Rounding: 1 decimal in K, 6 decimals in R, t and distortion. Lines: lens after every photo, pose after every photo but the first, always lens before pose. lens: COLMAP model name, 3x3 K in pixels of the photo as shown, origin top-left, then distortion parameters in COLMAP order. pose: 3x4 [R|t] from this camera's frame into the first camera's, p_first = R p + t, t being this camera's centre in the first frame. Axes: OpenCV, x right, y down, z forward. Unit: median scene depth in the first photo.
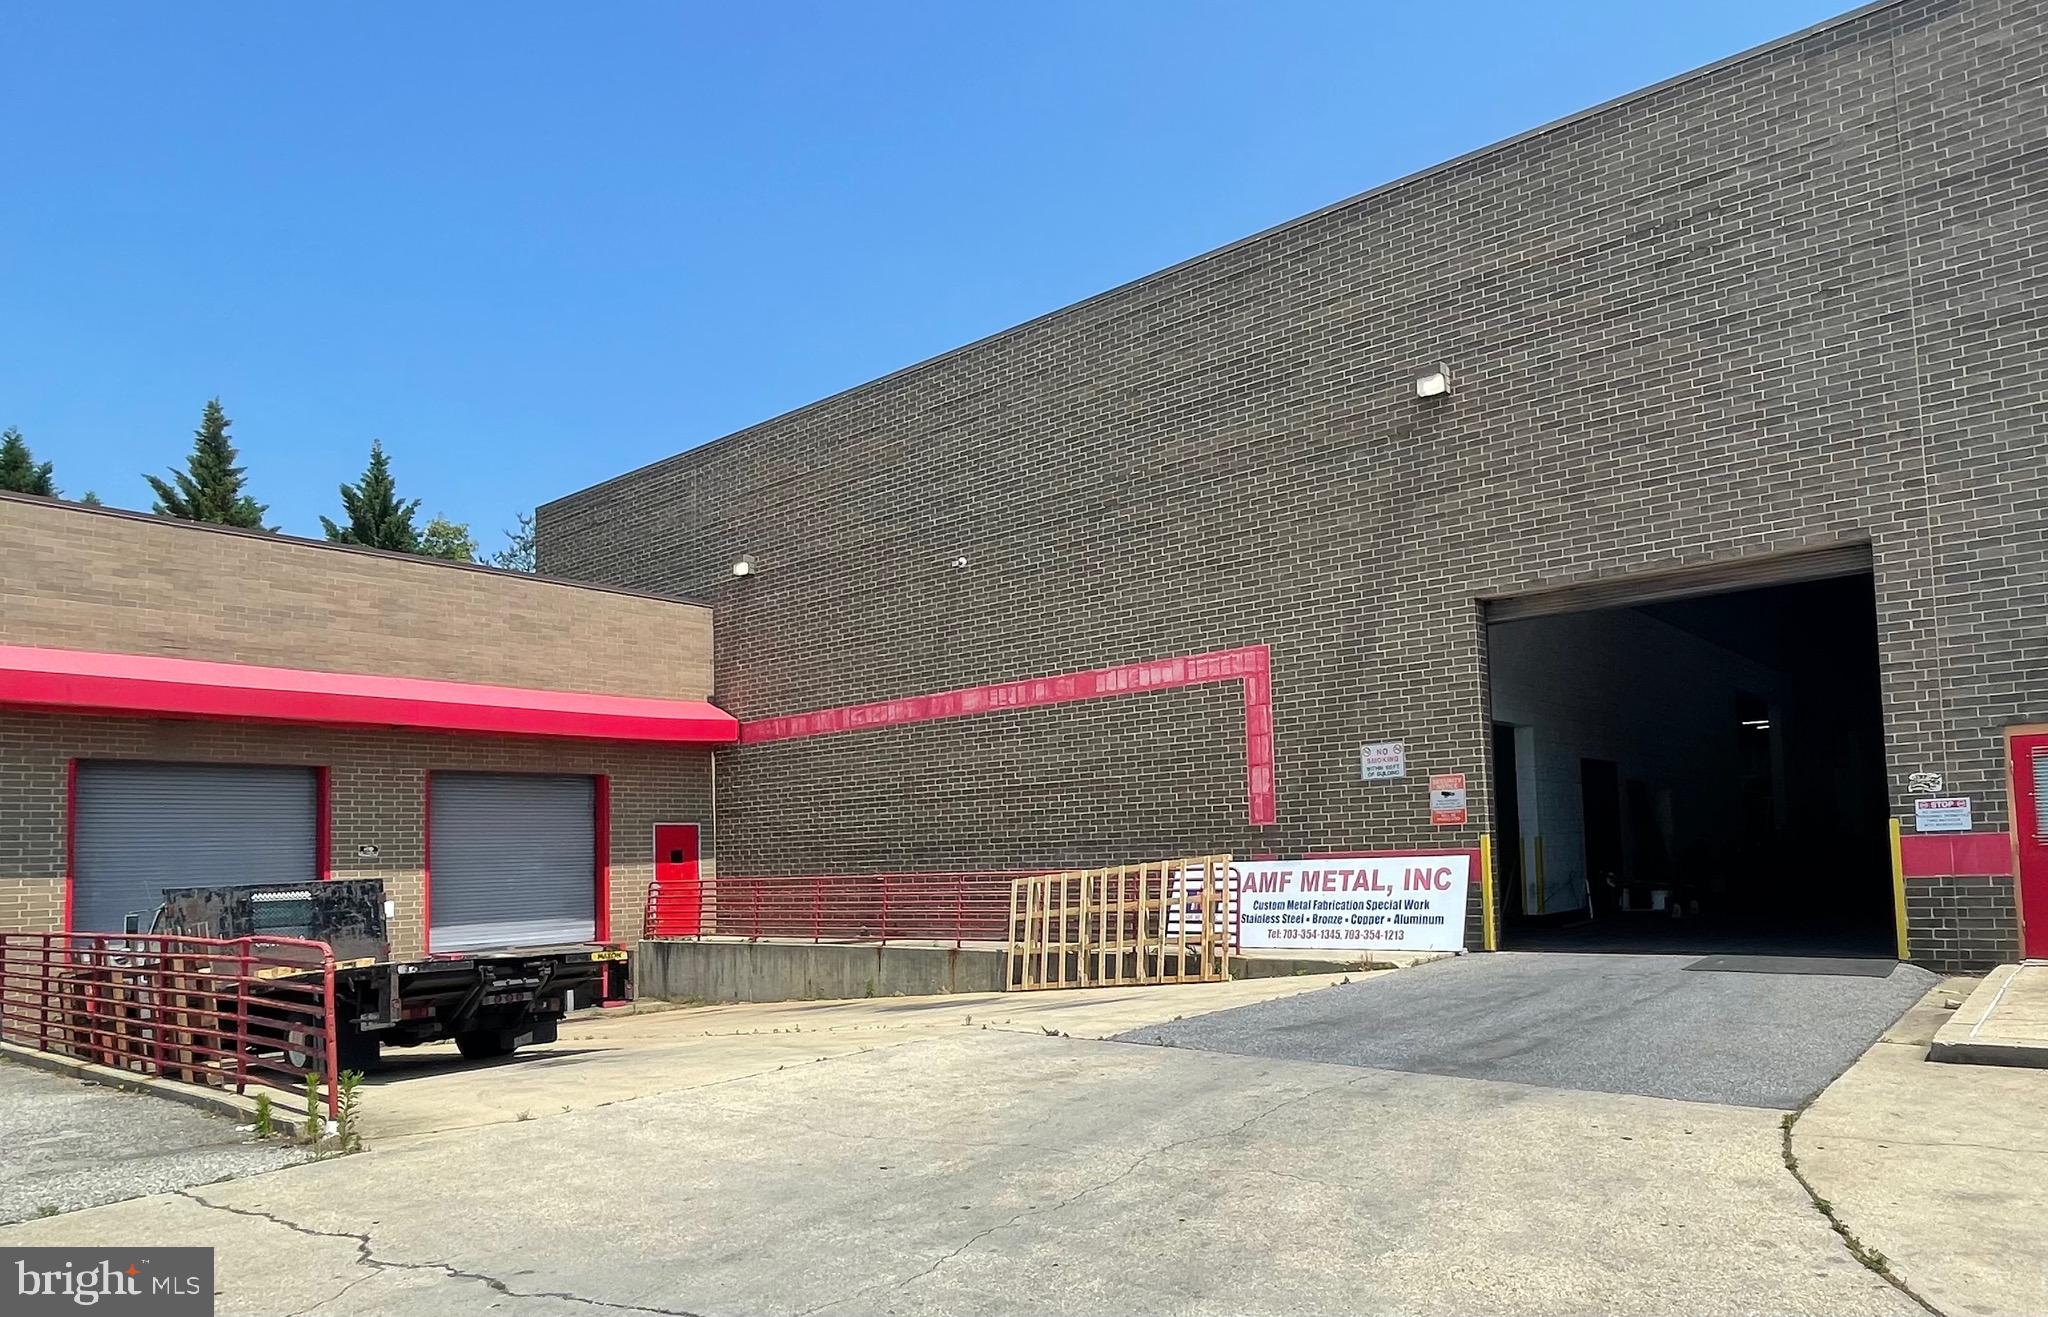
lens RADIAL K [[1409.5, 0, 1024.0], [0, 1409.5, 658.5], [0, 0, 1]] dist [-0.000936, 0.003794]
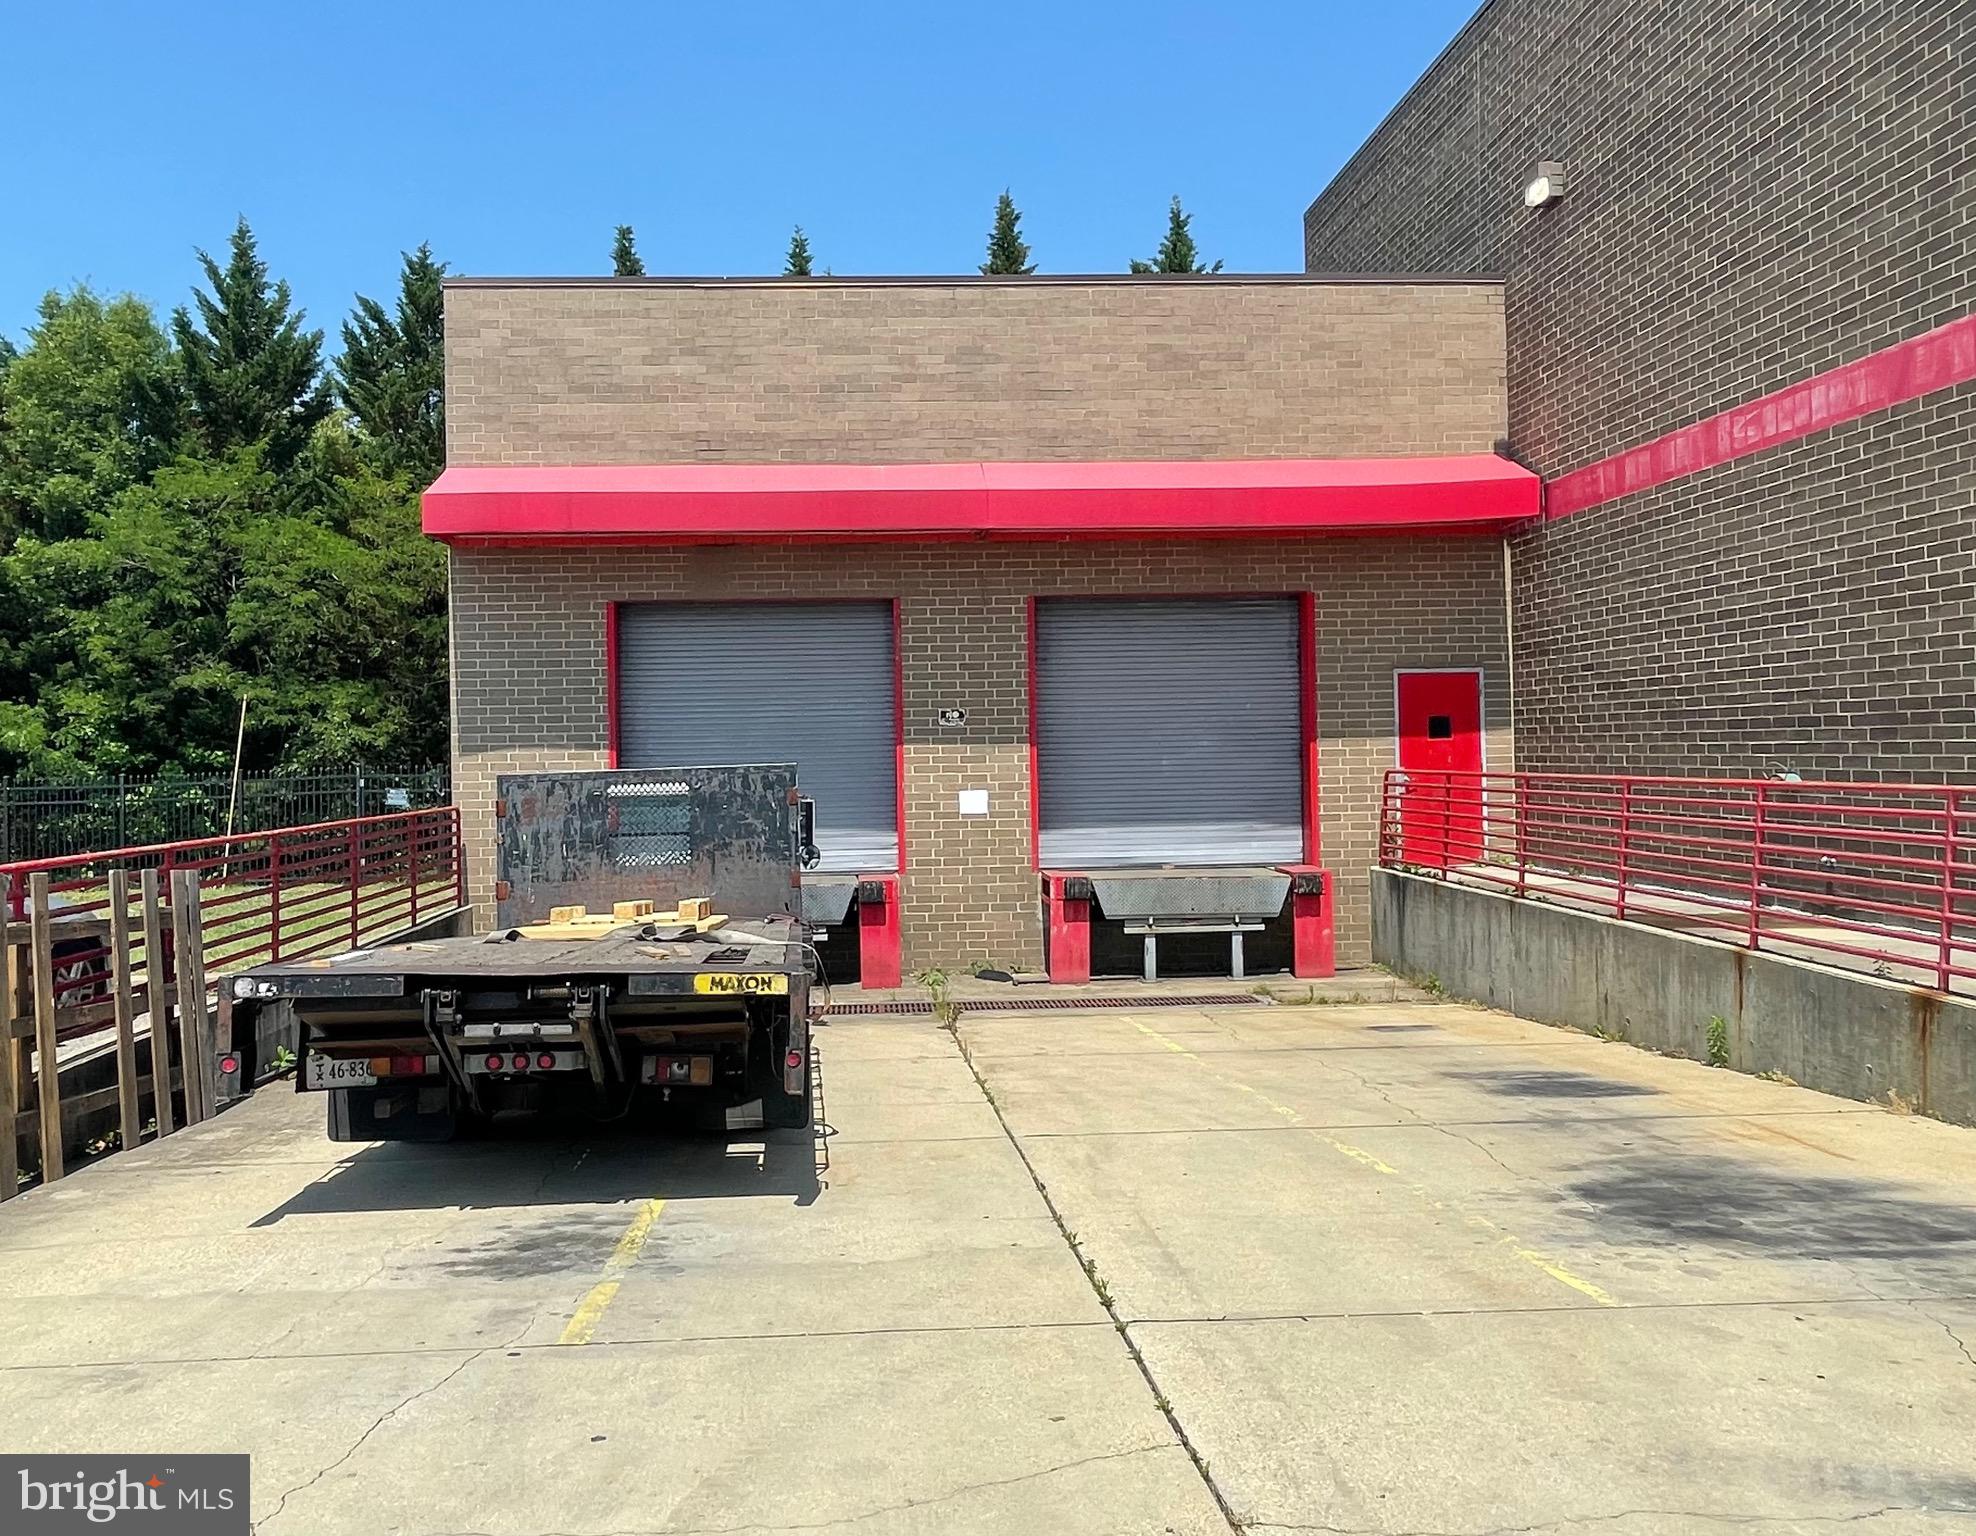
lens RADIAL K [[1396.6, 0, 986.0], [0, 1396.6, 718.5], [0, 0, 1]] dist [0.023427, -0.062971]
pose [[0.710196, 0.003488, -0.703996, 0.026324], [0.096291, 0.990109, 0.102045, 0.066309], [0.697388, -0.140260, 0.702835, 0.510723]]
